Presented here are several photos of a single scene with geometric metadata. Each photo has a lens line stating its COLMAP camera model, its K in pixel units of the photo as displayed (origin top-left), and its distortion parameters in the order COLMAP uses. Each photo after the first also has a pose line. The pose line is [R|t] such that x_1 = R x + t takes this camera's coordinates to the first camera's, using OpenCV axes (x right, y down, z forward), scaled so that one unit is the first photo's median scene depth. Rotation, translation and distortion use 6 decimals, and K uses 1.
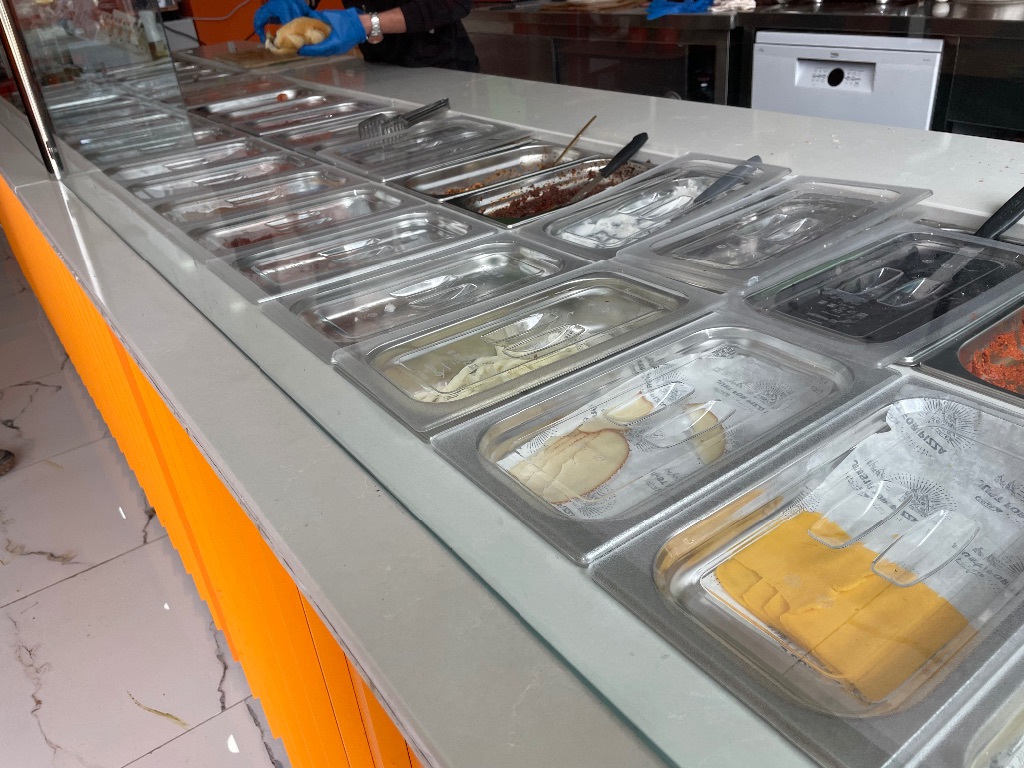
lens RADIAL K [[770.3, 0, 512.0], [0, 770.3, 384.0], [0, 0, 1]] dist [0.015273, 0.006931]
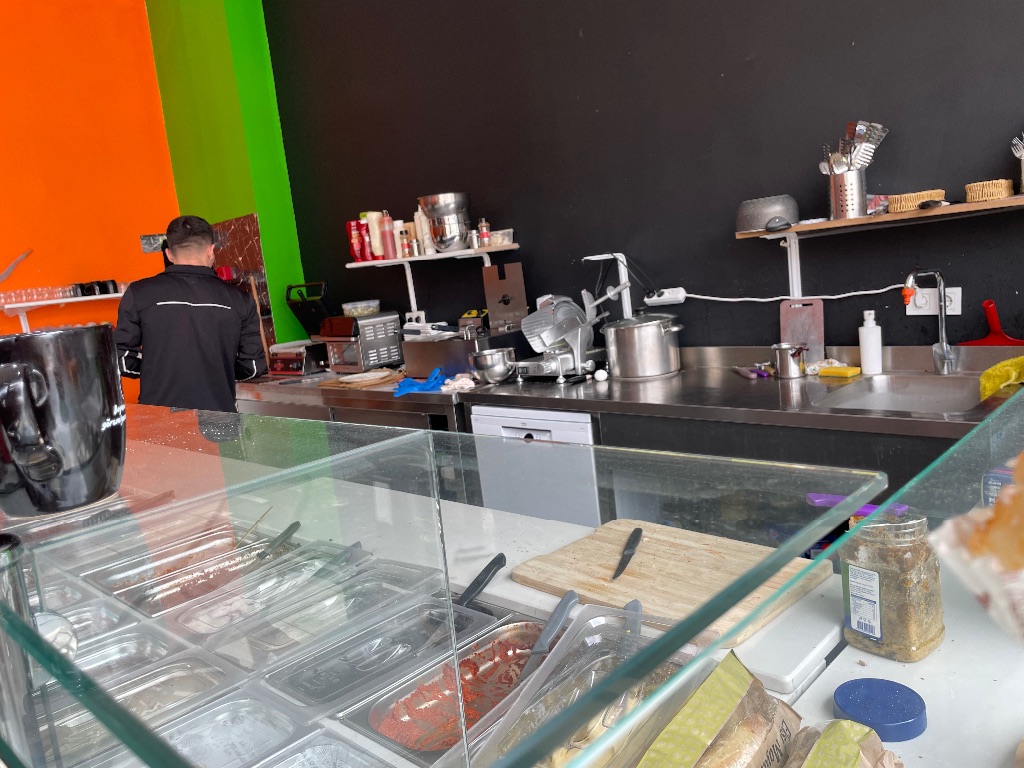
lens RADIAL K [[770.3, 0, 512.0], [0, 770.3, 384.0], [0, 0, 1]] dist [0.015273, 0.006931]
pose [[0.984655, -0.047079, 0.168044, 0.325081], [0.108435, 0.919530, -0.377764, -0.009099], [-0.136737, 0.390189, 0.910525, -0.325730]]
